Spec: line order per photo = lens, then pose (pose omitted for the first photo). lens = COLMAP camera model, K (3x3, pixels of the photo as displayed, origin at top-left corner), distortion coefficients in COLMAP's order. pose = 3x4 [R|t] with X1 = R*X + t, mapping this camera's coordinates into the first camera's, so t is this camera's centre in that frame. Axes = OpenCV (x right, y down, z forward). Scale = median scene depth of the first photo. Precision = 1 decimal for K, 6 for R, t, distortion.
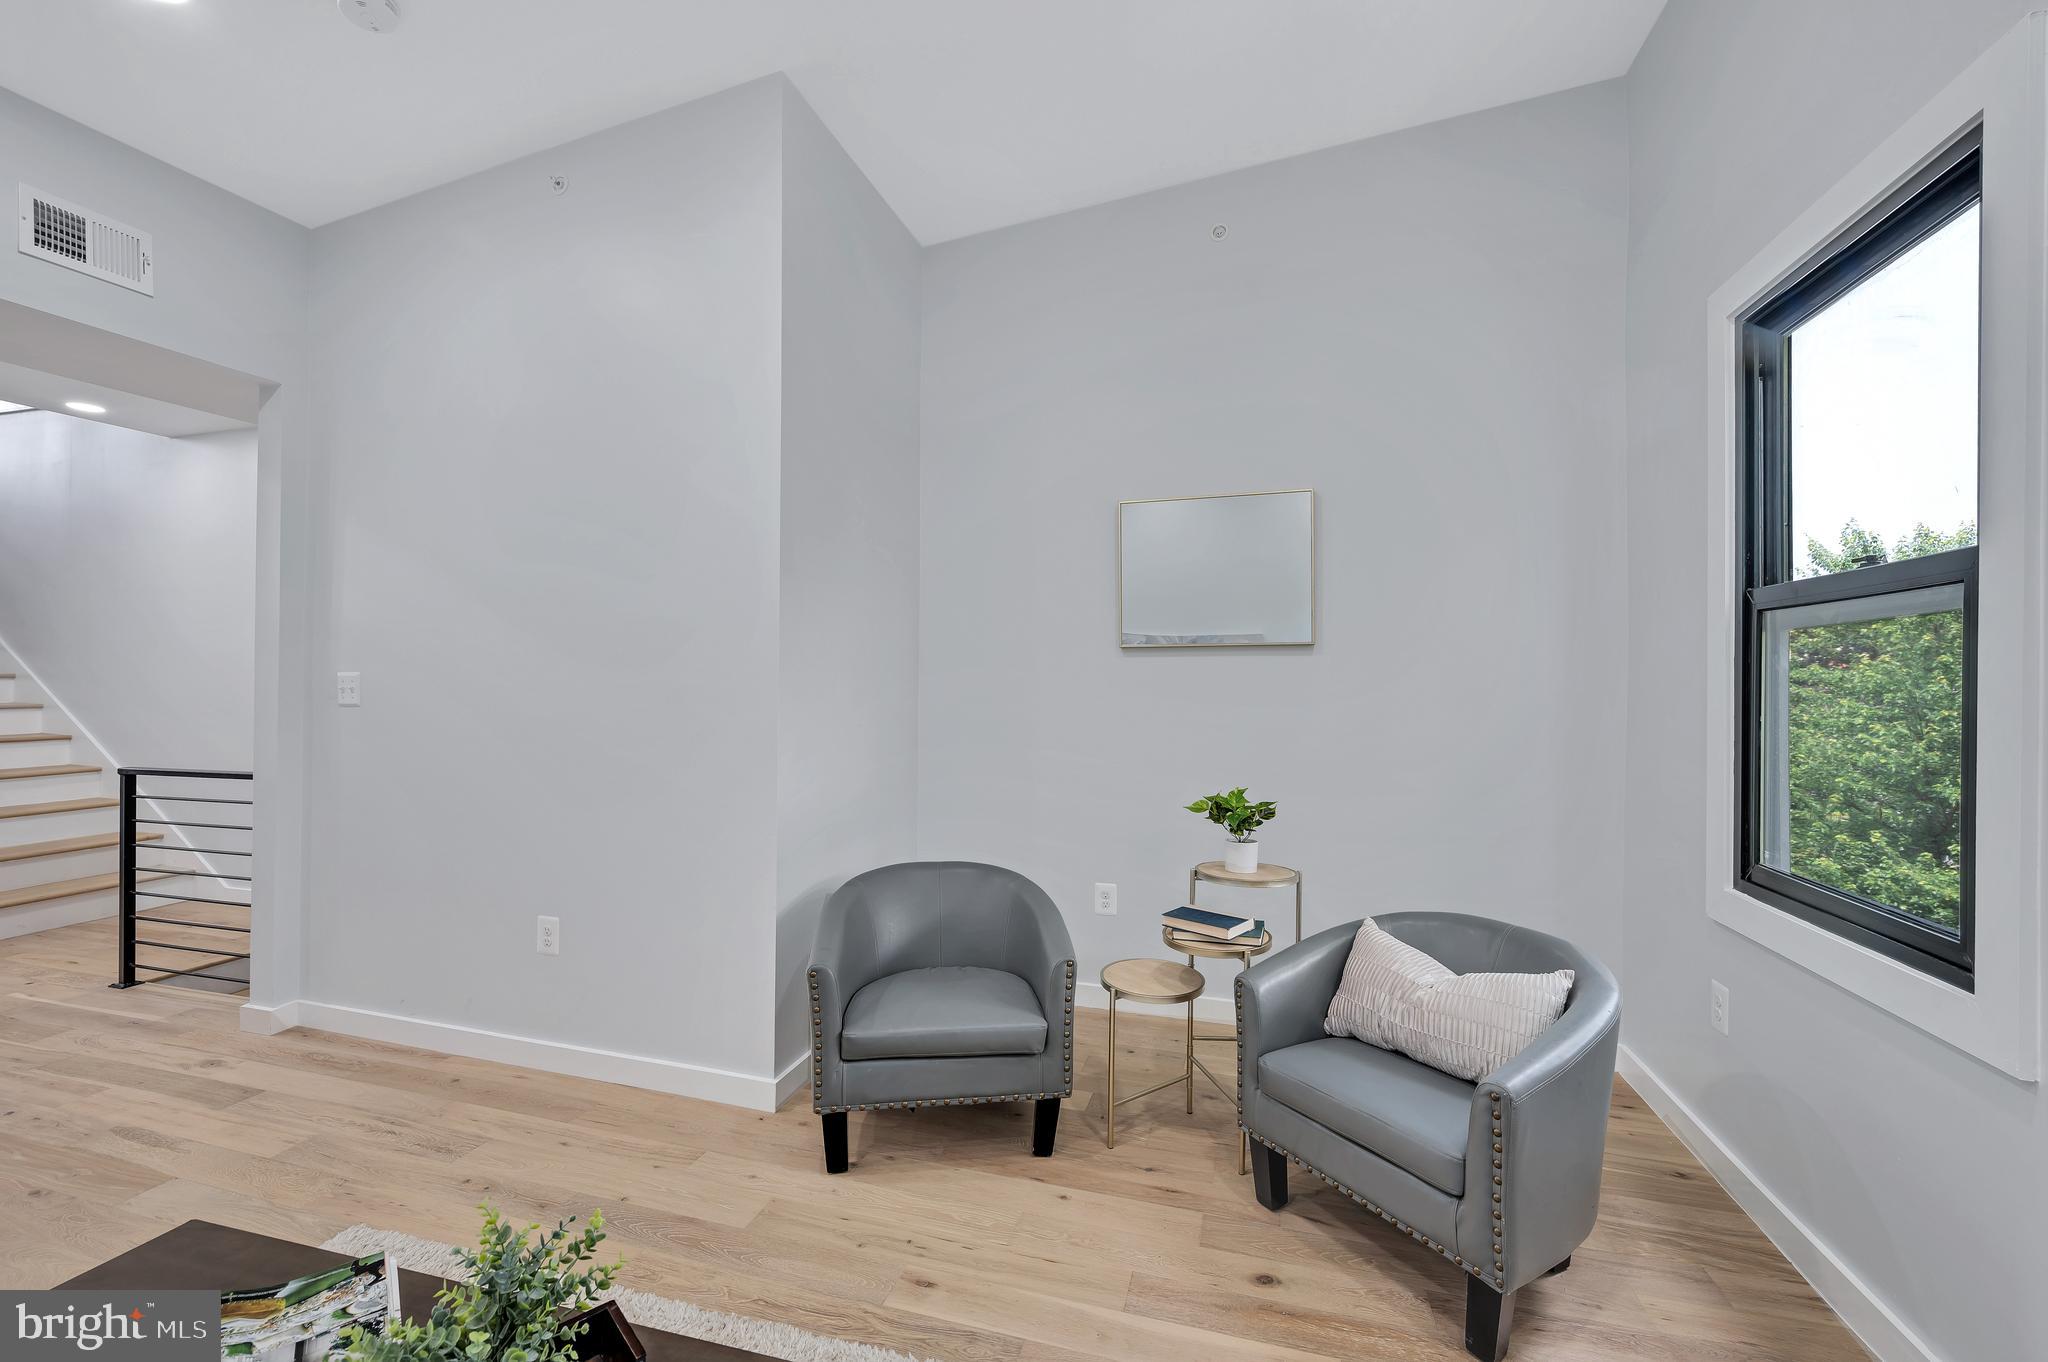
lens RADIAL K [[832.8, 0, 1027.6], [0, 832.8, 681.1], [0, 0, 1]] dist [0.000204, 0.000010]
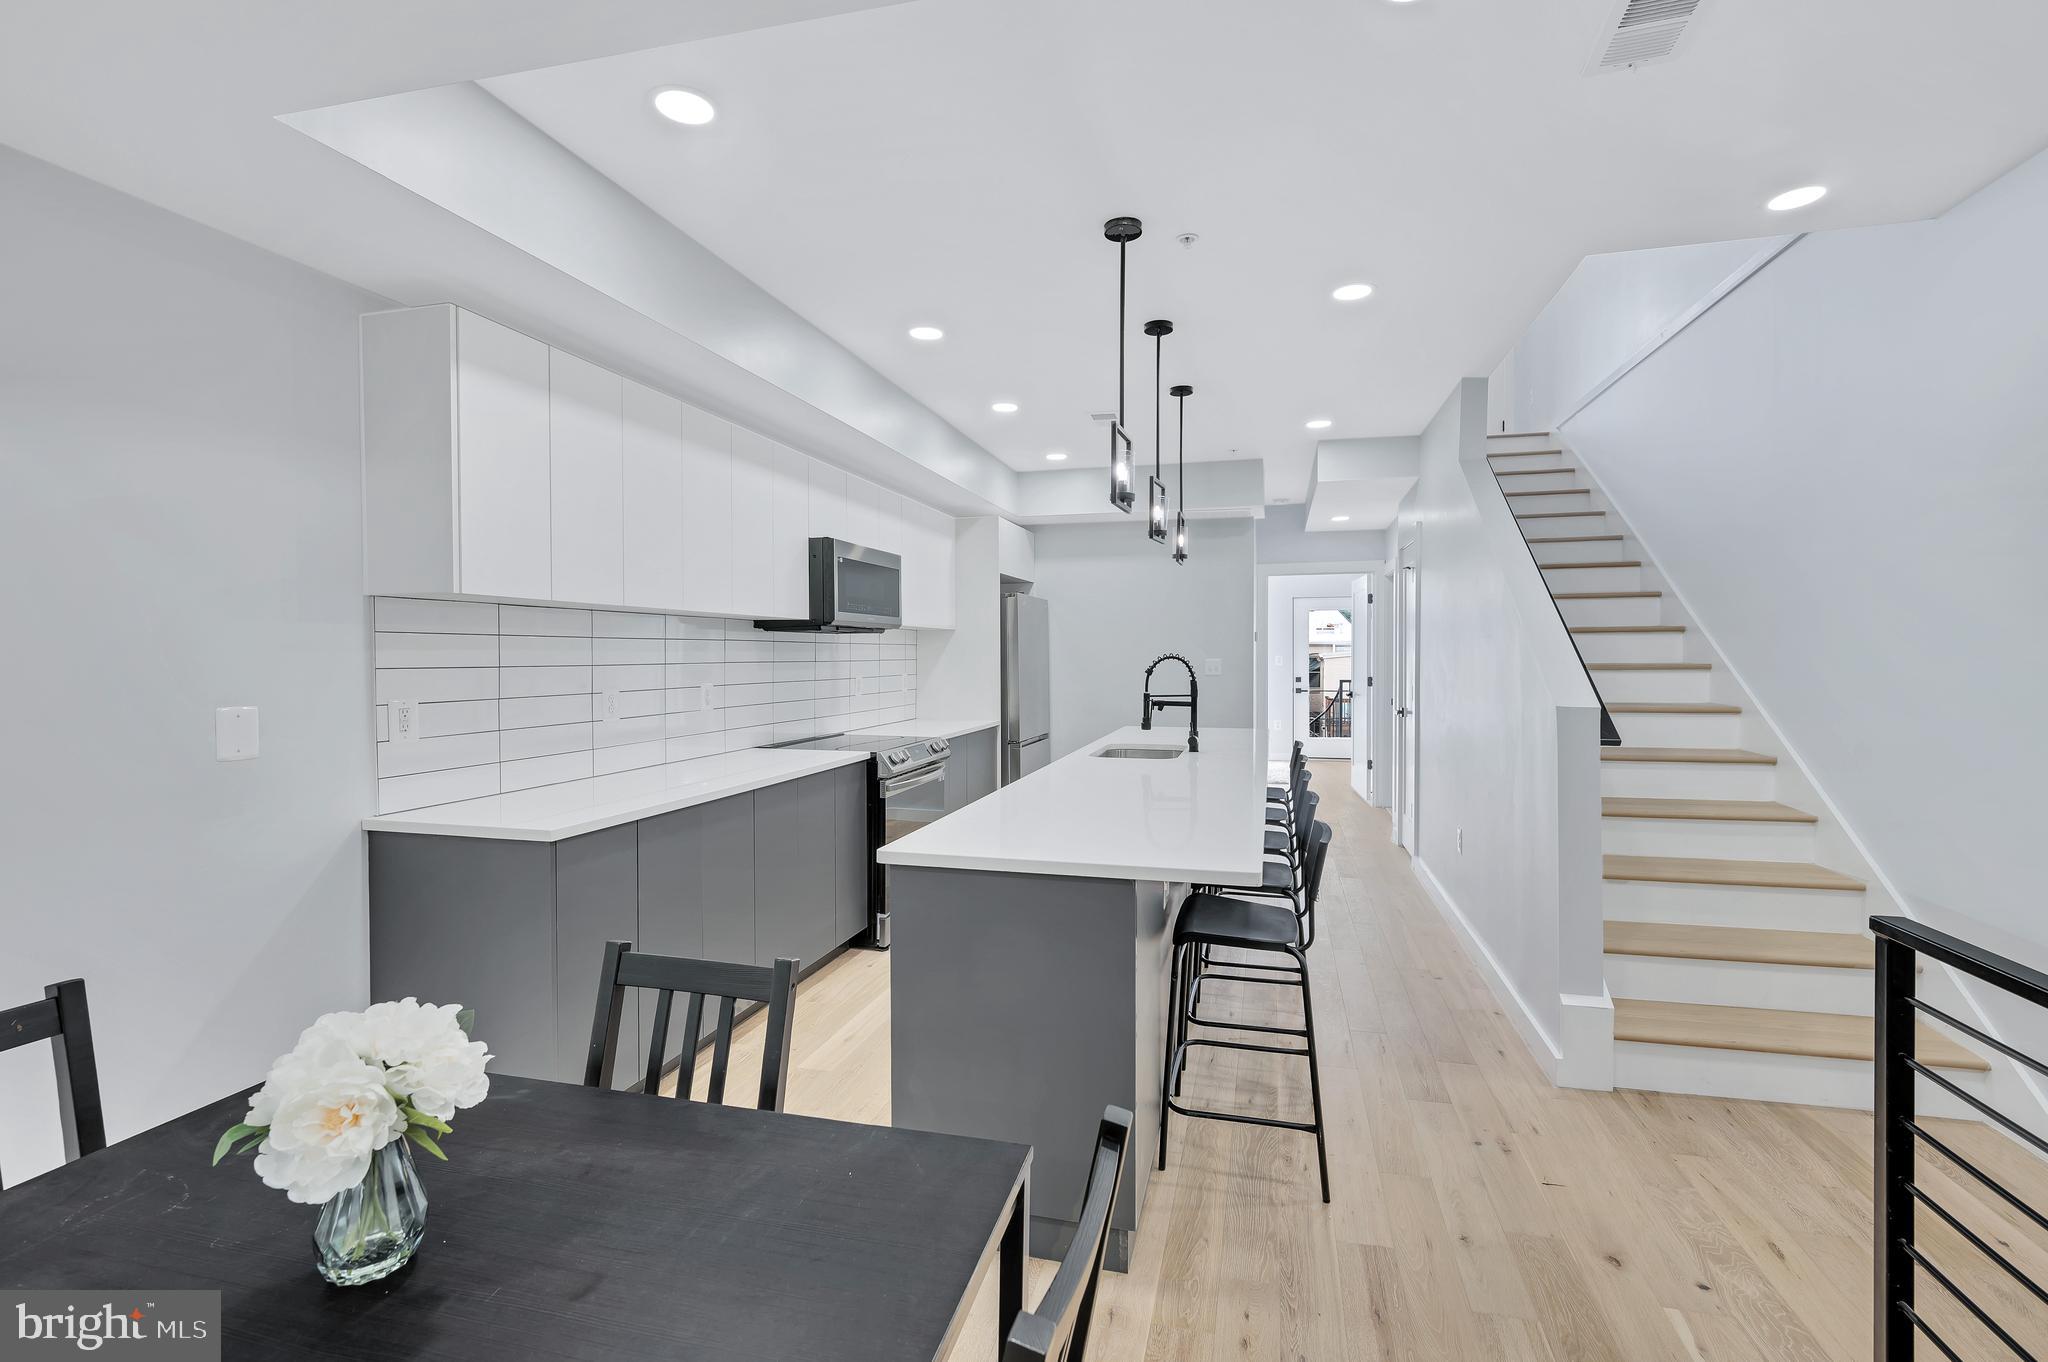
lens RADIAL K [[882.8, 0, 1024.4], [0, 882.8, 669.8], [0, 0, 1]] dist [0.000503, 0.000064]
pose [[0.006341, 0.008723, -0.999942, -0.974554], [0.009525, 0.999916, 0.008783, -0.029746], [0.999935, -0.009581, 0.006257, 0.859290]]
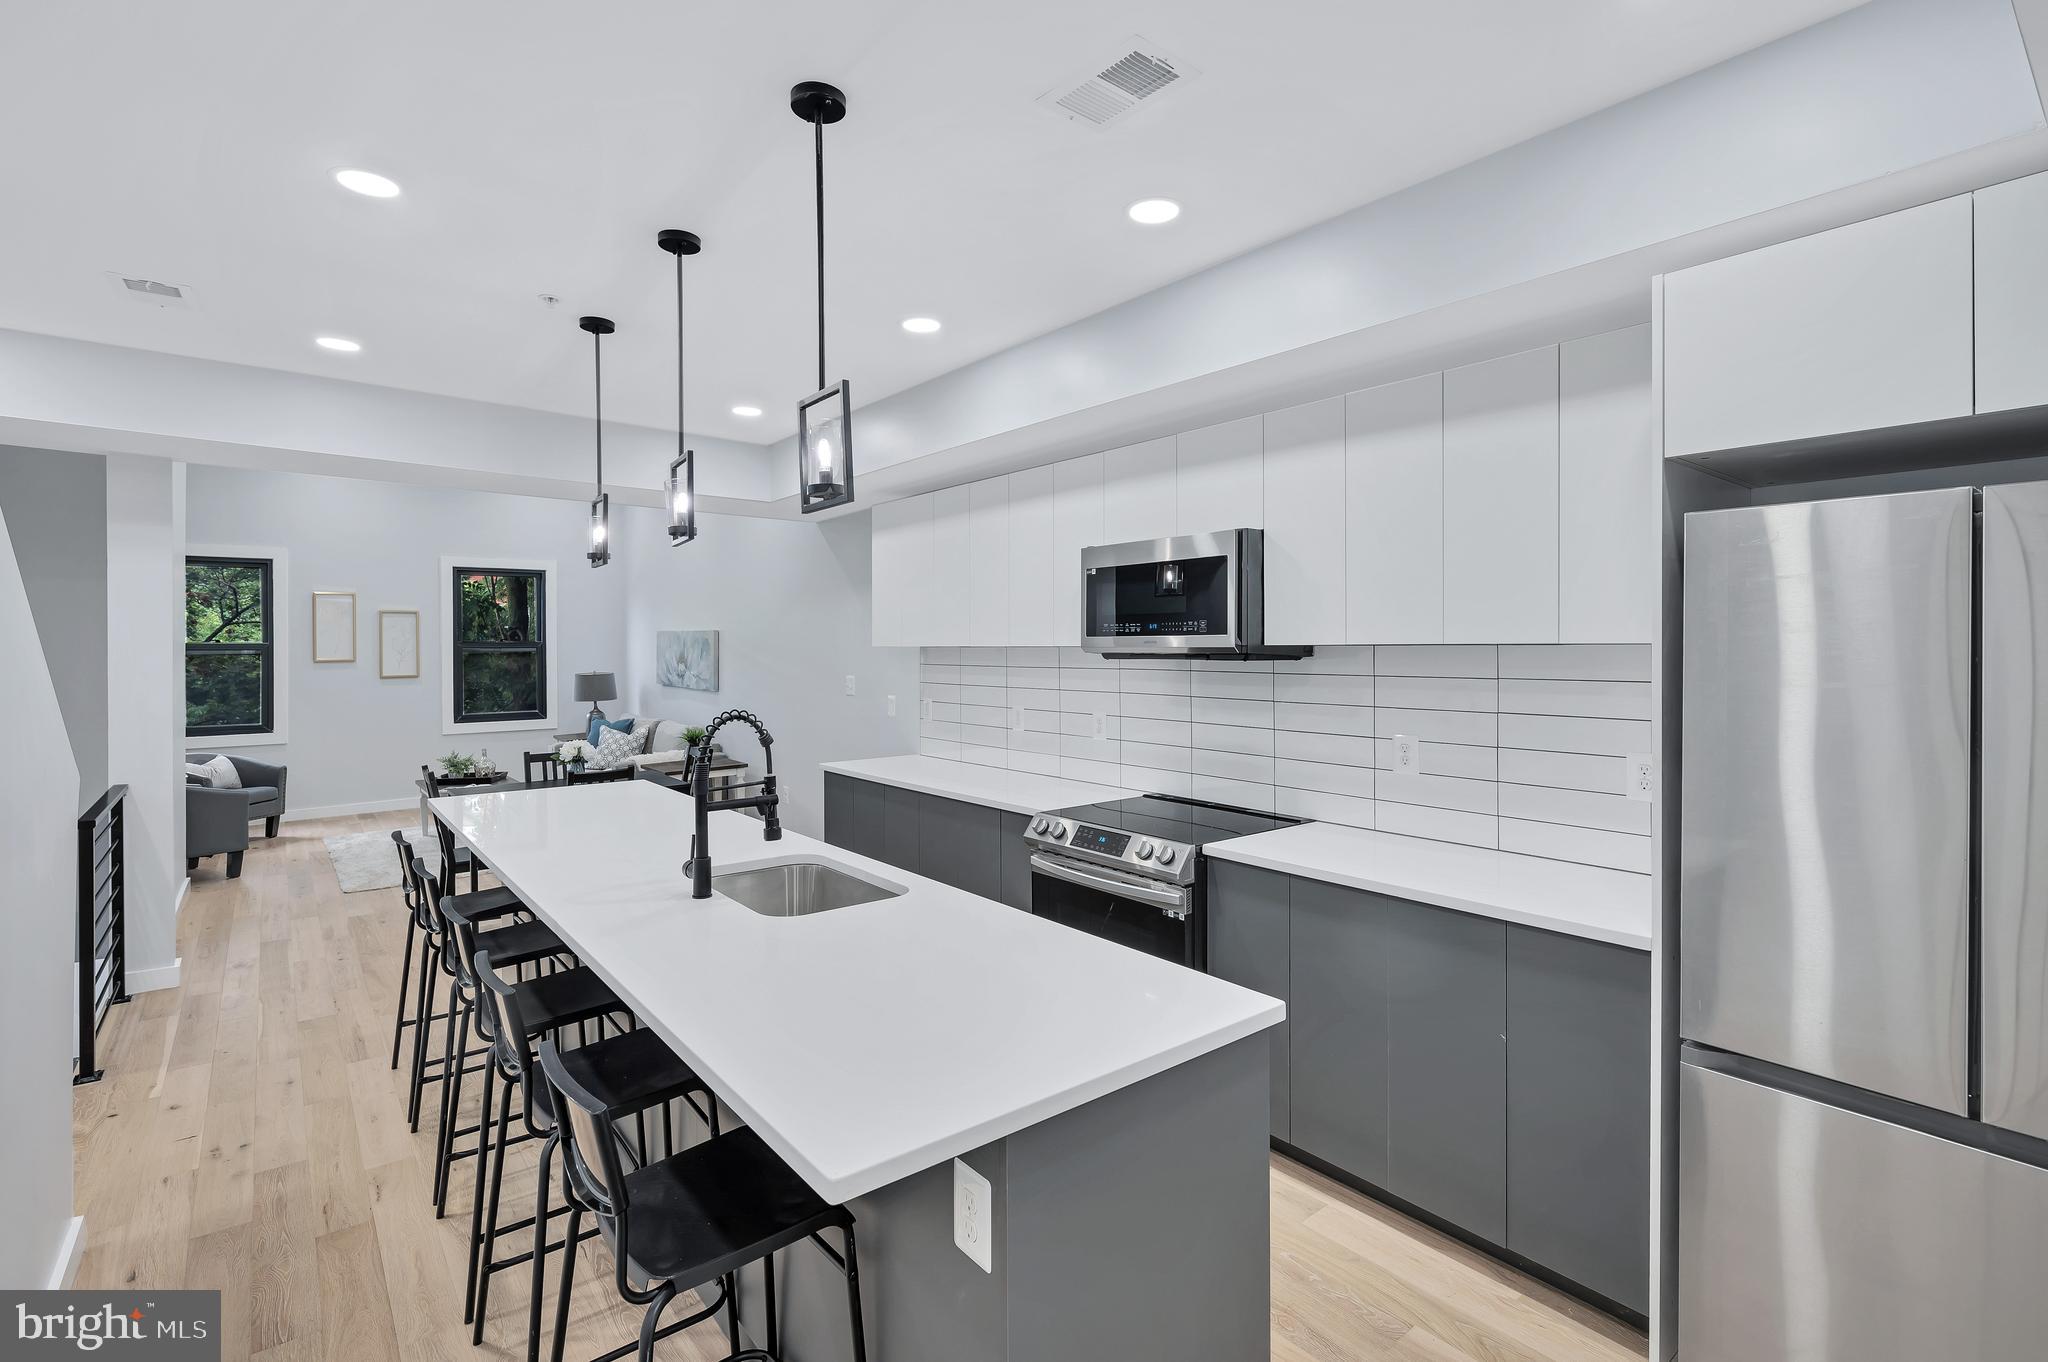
lens RADIAL K [[893.0, 0, 986.0], [0, 893.0, 648.7], [0, 0, 1]] dist [0.002008, 0.000152]
pose [[-0.814826, -0.007521, 0.579656, -3.343071], [-0.009802, 0.999952, -0.000804, -0.108746], [-0.579622, -0.006337, -0.814861, 1.743084]]
